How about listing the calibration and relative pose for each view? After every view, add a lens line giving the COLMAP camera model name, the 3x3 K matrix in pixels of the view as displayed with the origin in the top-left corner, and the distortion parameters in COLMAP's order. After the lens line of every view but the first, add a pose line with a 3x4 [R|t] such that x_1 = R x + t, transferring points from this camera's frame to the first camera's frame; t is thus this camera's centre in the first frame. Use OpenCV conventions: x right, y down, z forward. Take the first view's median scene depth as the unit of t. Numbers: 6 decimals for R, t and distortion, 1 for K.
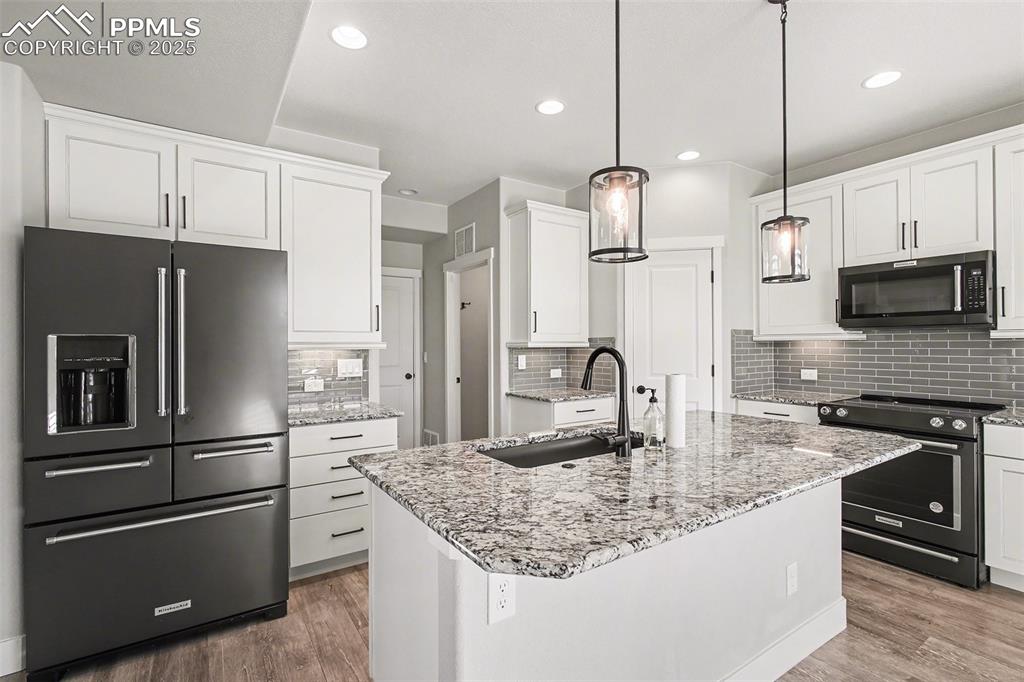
lens RADIAL K [[463.5, 0, 528.0], [0, 463.5, 341.4], [0, 0, 1]] dist [0.001775, 0.000447]
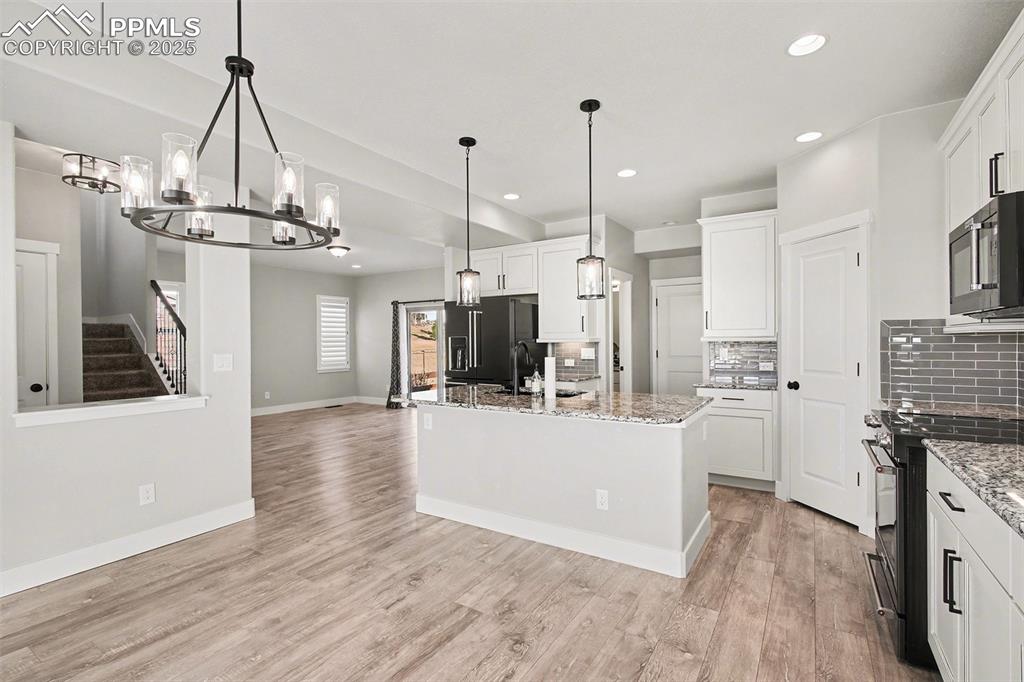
lens RADIAL K [[463.5, 0, 528.0], [0, 463.5, 341.4], [0, 0, 1]] dist [0.001775, 0.000447]
pose [[0.428842, 0.003477, -0.903373, 1.055934], [0.012251, 0.999878, 0.009664, -0.004994], [0.903296, -0.015212, 0.428747, 0.096032]]
